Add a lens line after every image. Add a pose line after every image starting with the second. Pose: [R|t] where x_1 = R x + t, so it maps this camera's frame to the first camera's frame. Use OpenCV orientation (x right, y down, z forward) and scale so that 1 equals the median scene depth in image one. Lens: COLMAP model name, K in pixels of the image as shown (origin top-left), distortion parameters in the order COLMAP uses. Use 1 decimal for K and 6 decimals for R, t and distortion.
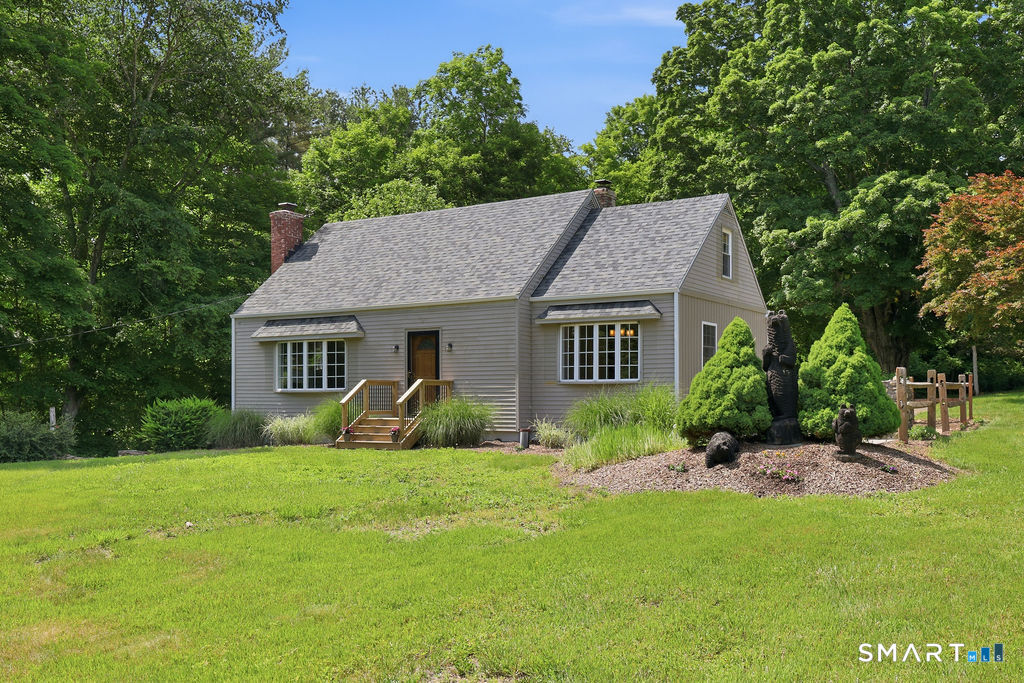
lens RADIAL K [[1015.5, 0, 512.5], [0, 1015.5, 375.4], [0, 0, 1]] dist [0.007238, 0.000000]
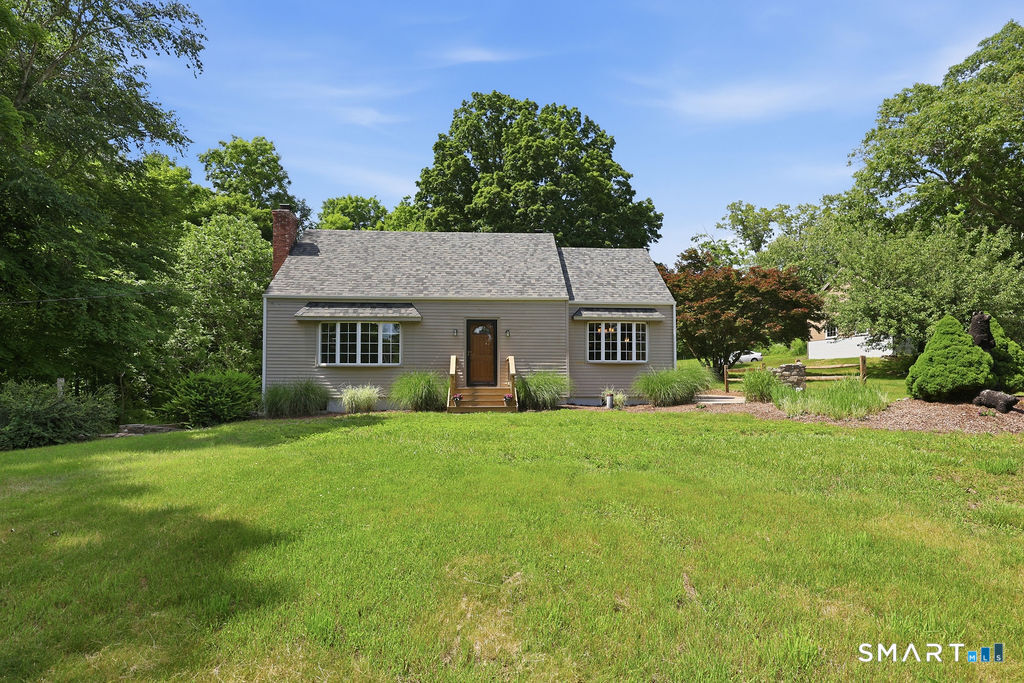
lens RADIAL K [[518.2, 0, 505.0], [0, 518.2, 344.1], [0, 0, 1]] dist [0.001485, -0.000802]
pose [[0.811014, 0.043770, 0.583388, -0.398973], [-0.020000, 0.998689, -0.047124, 0.015669], [-0.584685, 0.026551, 0.810826, 0.406810]]
